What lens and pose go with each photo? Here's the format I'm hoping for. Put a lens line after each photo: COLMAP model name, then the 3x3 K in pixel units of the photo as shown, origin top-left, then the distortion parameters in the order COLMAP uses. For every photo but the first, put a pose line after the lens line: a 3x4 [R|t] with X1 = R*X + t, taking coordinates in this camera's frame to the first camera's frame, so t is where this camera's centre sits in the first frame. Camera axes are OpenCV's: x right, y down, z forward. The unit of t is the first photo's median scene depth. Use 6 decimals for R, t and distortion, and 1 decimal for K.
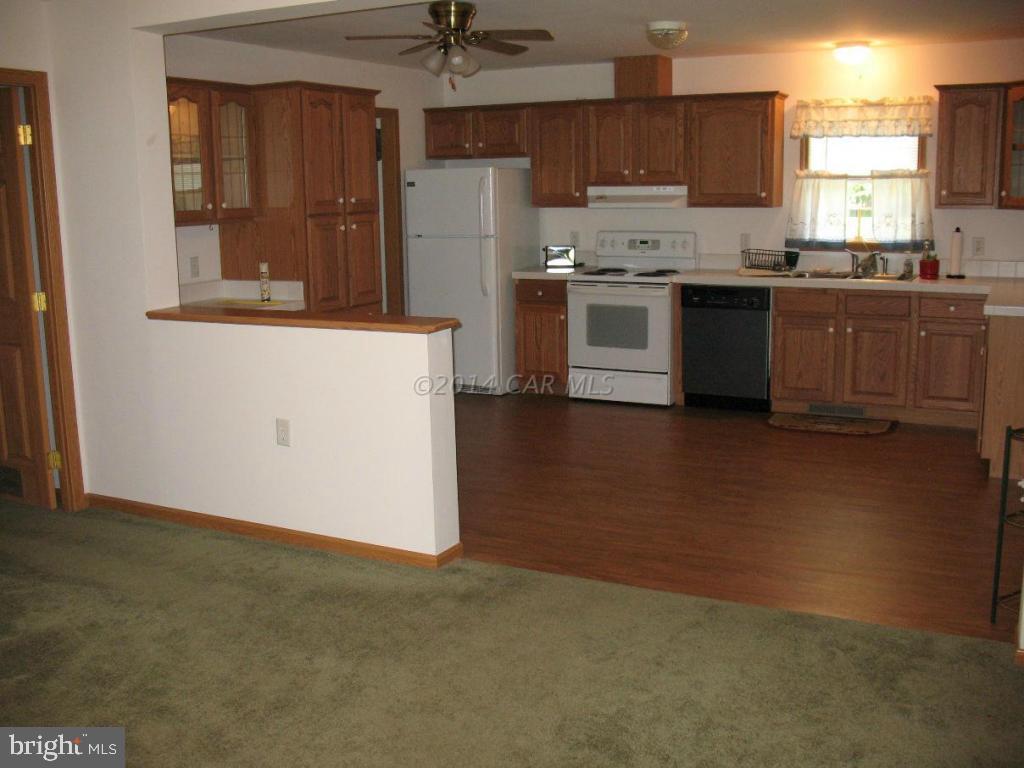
lens RADIAL K [[1052.3, 0, 512.0], [0, 1052.3, 384.0], [0, 0, 1]] dist [-0.180011, 0.211837]
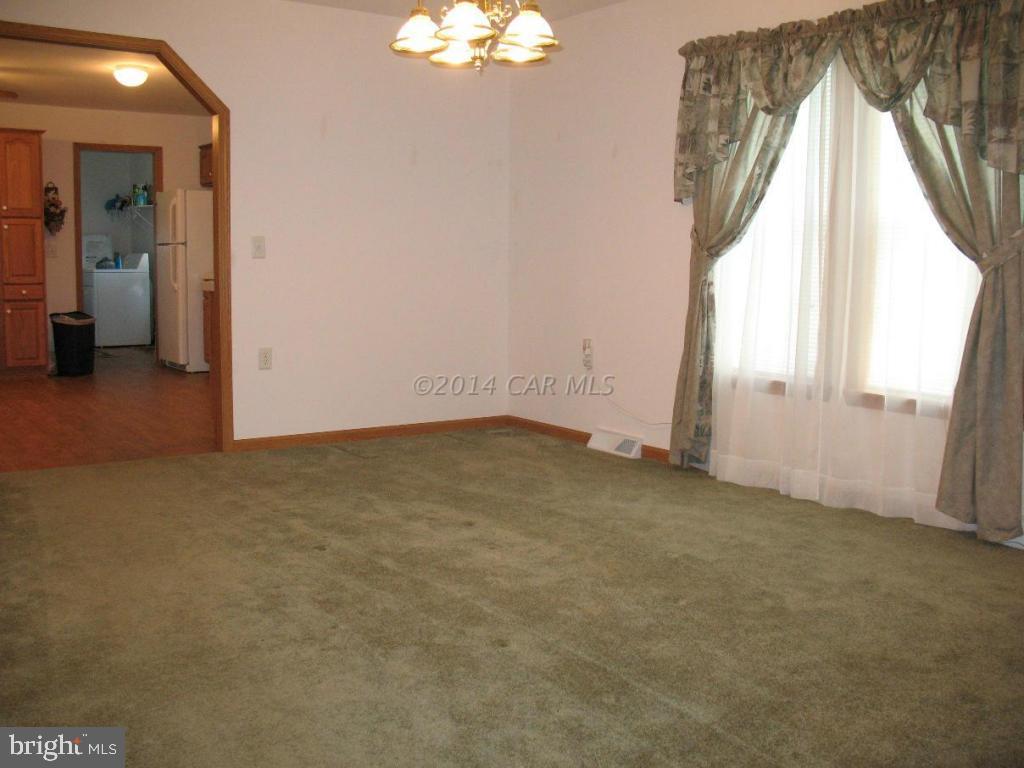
lens RADIAL K [[1052.3, 0, 512.0], [0, 1052.3, 384.0], [0, 0, 1]] dist [-0.180011, 0.211837]
pose [[0.883389, 0.082223, -0.461371, 0.986601], [-0.112036, 0.992995, -0.037548, 0.031034], [0.455051, 0.084860, 0.886413, 0.101401]]
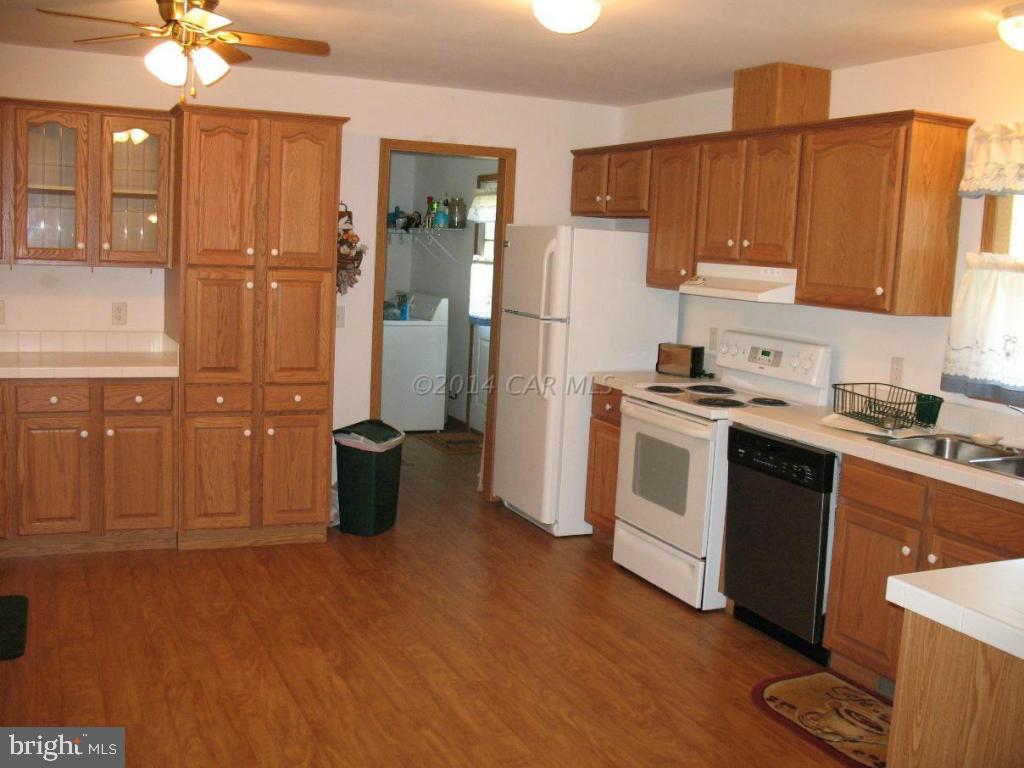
lens RADIAL K [[1052.3, 0, 512.0], [0, 1052.3, 384.0], [0, 0, 1]] dist [-0.180011, 0.211837]
pose [[0.780604, 0.136673, -0.609900, 0.438464], [-0.177231, 0.984149, -0.006297, -0.092633], [0.599372, 0.113009, 0.792453, 0.433662]]
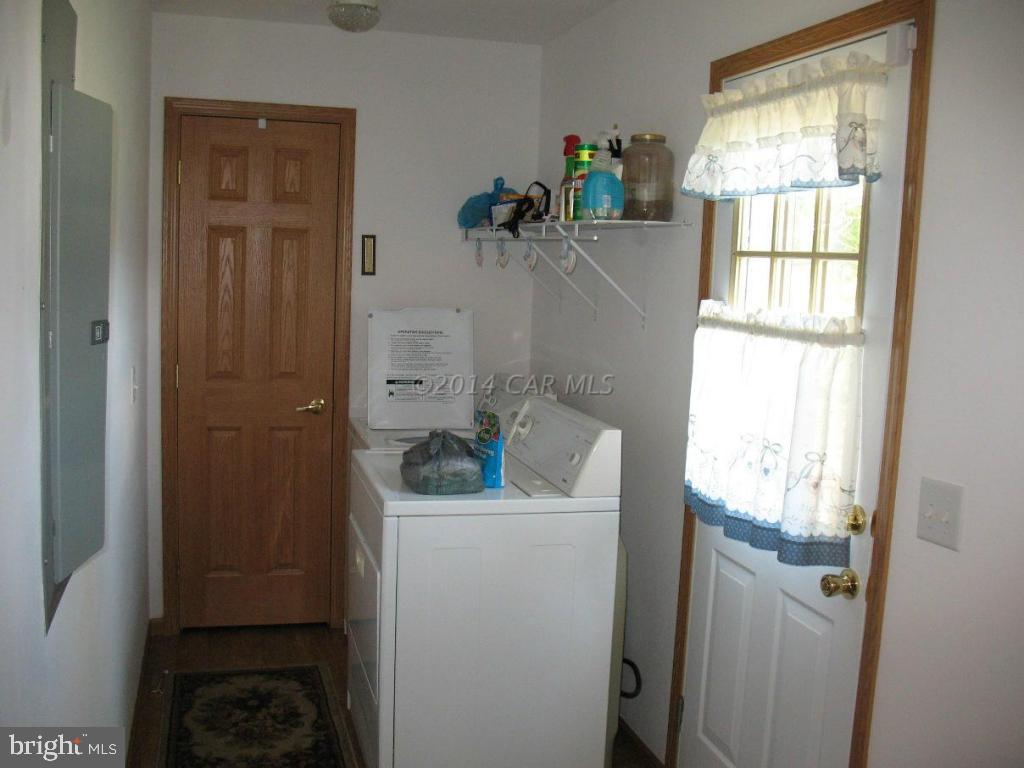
lens RADIAL K [[1052.3, 0, 512.0], [0, 1052.3, 384.0], [0, 0, 1]] dist [-0.180011, 0.211837]
pose [[0.676334, 0.131564, -0.724751, -0.116331], [-0.190951, 0.981600, -0.000005, -0.194722], [0.711414, 0.138396, 0.689011, 1.035651]]
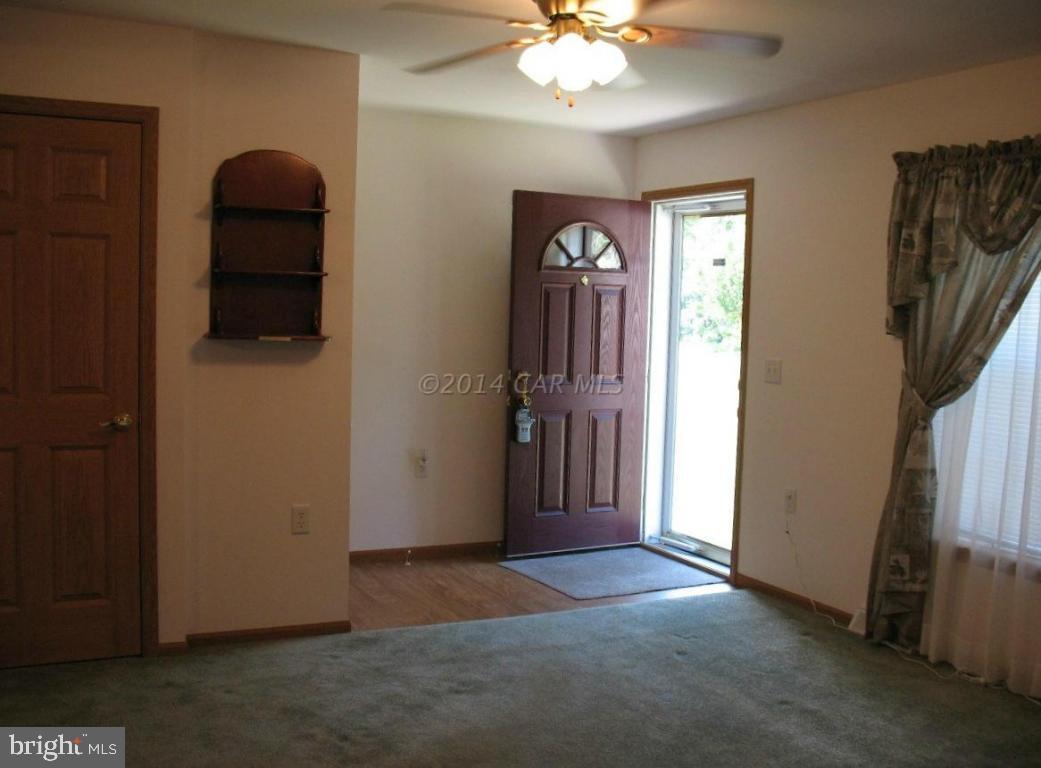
lens RADIAL K [[1116.6, 0, 520.5], [0, 1116.6, 384.0], [0, 0, 1]] dist [-0.002558, 0.007350]
pose [[-0.798837, -0.051214, 0.599364, -0.437174], [0.098383, 0.971830, 0.214166, -0.232514], [-0.593448, 0.230051, -0.771295, 1.355059]]
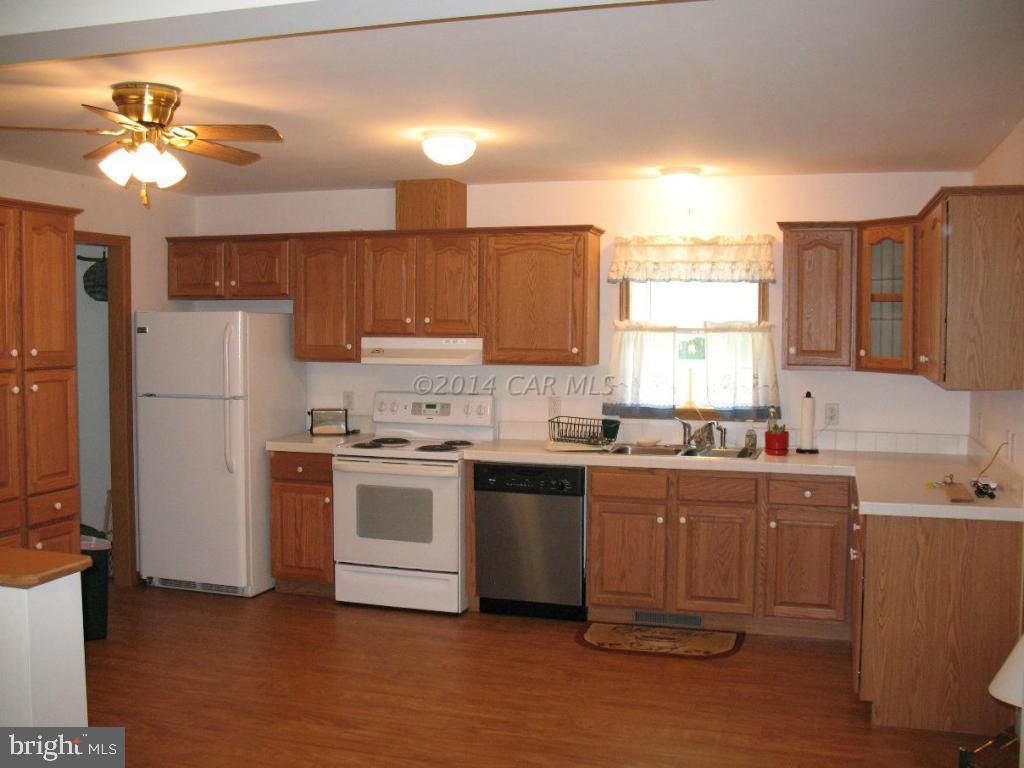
lens RADIAL K [[1052.3, 0, 512.0], [0, 1052.3, 384.0], [0, 0, 1]] dist [-0.180011, 0.211837]
pose [[0.986130, 0.012664, 0.165489, 0.057835], [0.009306, 0.991298, -0.131308, -0.048942], [-0.165712, 0.131027, 0.977431, 0.207428]]
